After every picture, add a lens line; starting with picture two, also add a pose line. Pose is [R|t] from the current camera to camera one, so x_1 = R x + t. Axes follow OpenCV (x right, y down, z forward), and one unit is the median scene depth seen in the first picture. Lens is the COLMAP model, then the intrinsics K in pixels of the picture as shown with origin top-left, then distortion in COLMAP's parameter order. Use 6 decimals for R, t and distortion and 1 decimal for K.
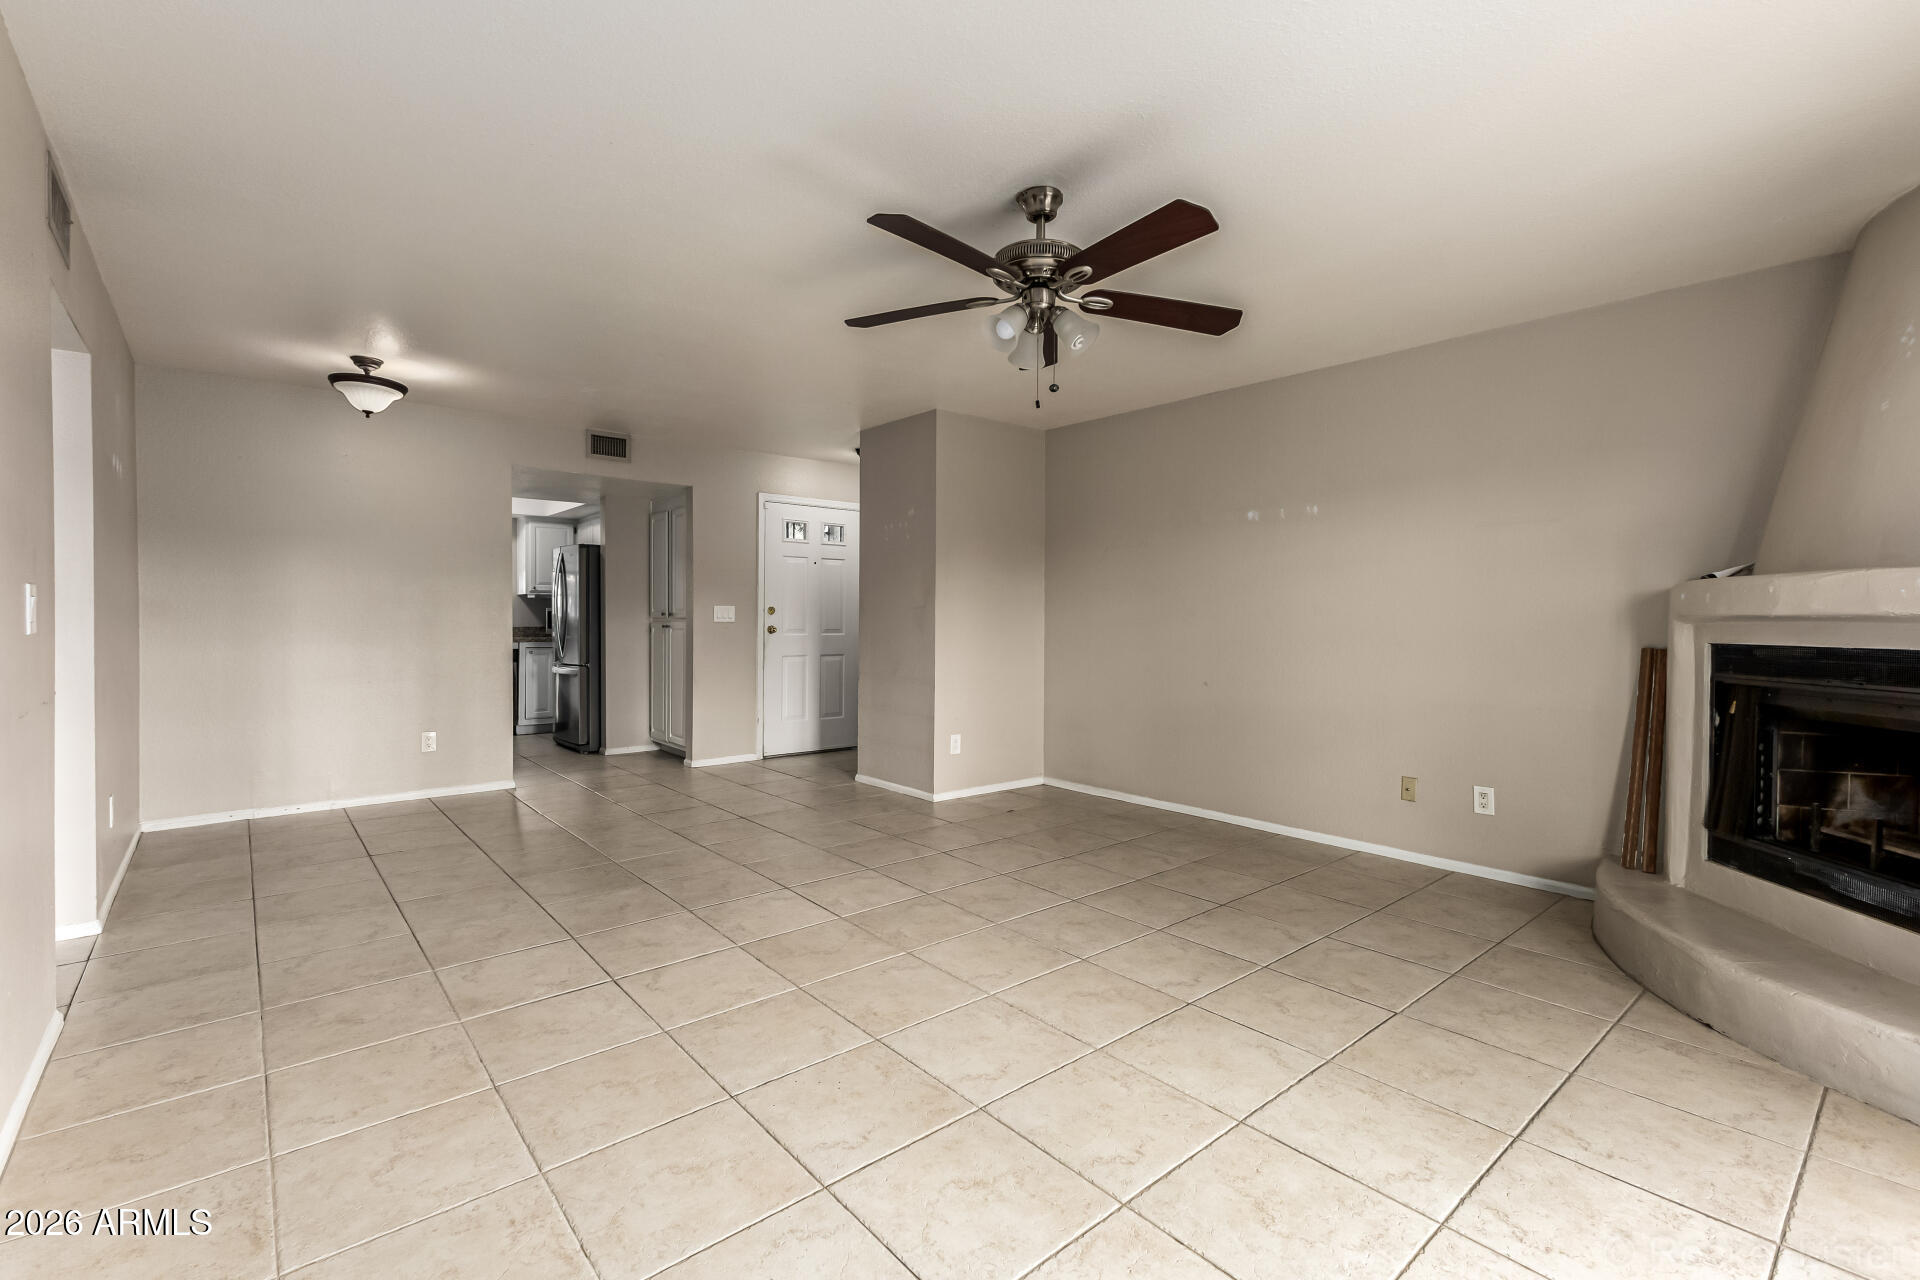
lens RADIAL K [[850.2, 0, 955.3], [0, 850.2, 615.0], [0, 0, 1]] dist [0.001588, -0.000097]
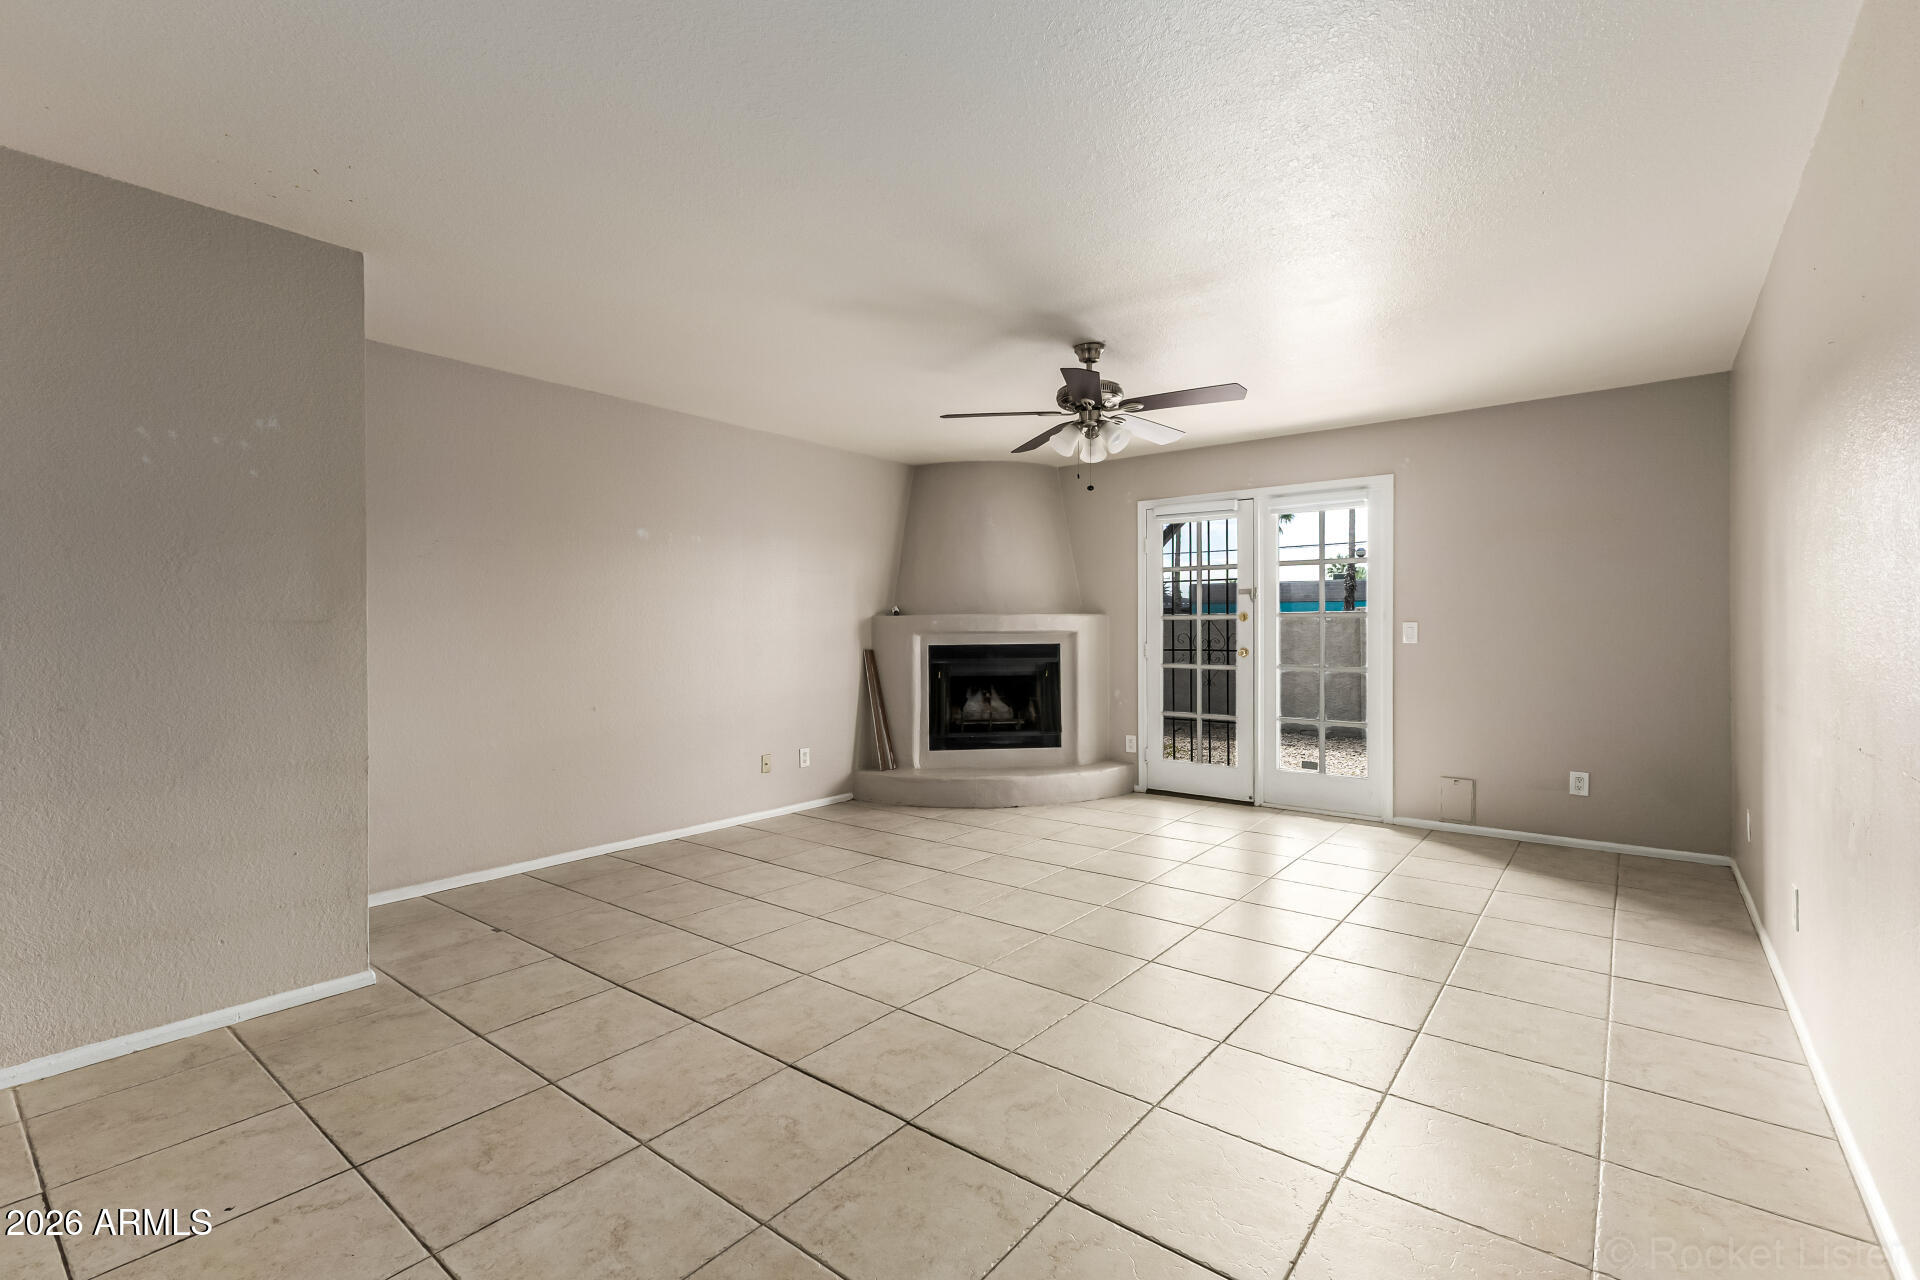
lens RADIAL K [[850.2, 0, 955.3], [0, 850.2, 615.0], [0, 0, 1]] dist [0.001588, -0.000097]
pose [[-0.201006, 0.015353, 0.979470, -0.978067], [0.001421, 0.999881, -0.015381, -0.006693], [-0.979589, -0.001700, -0.201003, 1.158856]]
